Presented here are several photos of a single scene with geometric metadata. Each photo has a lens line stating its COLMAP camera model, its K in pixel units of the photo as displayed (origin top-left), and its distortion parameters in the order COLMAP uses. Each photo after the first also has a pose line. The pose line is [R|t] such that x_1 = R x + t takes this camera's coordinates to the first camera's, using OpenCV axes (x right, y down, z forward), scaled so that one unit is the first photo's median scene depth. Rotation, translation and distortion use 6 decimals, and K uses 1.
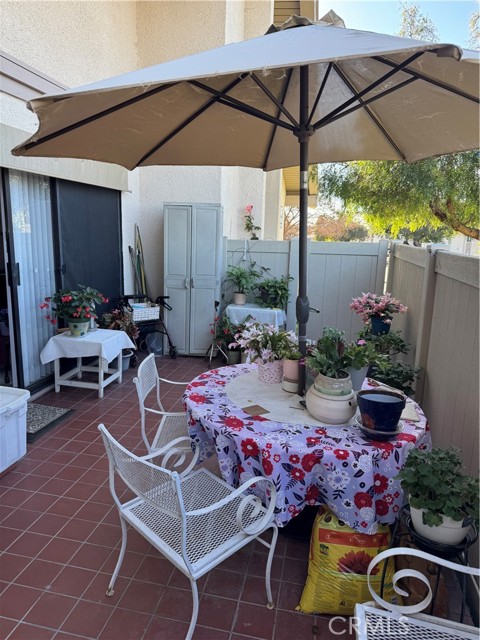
lens RADIAL K [[449.7, 0, 237.6], [0, 449.7, 320.0], [0, 0, 1]] dist [0.089669, -0.118478]
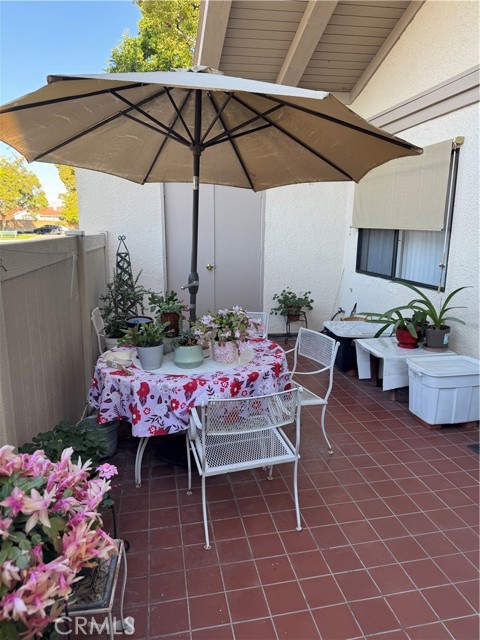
lens RADIAL K [[449.7, 0, 237.6], [0, 449.7, 320.0], [0, 0, 1]] dist [0.089669, -0.118478]
pose [[-0.922451, 0.059817, -0.381452, 0.462780], [-0.094913, 0.922485, 0.374182, -0.375185], [0.374266, 0.381370, -0.845270, 1.921439]]
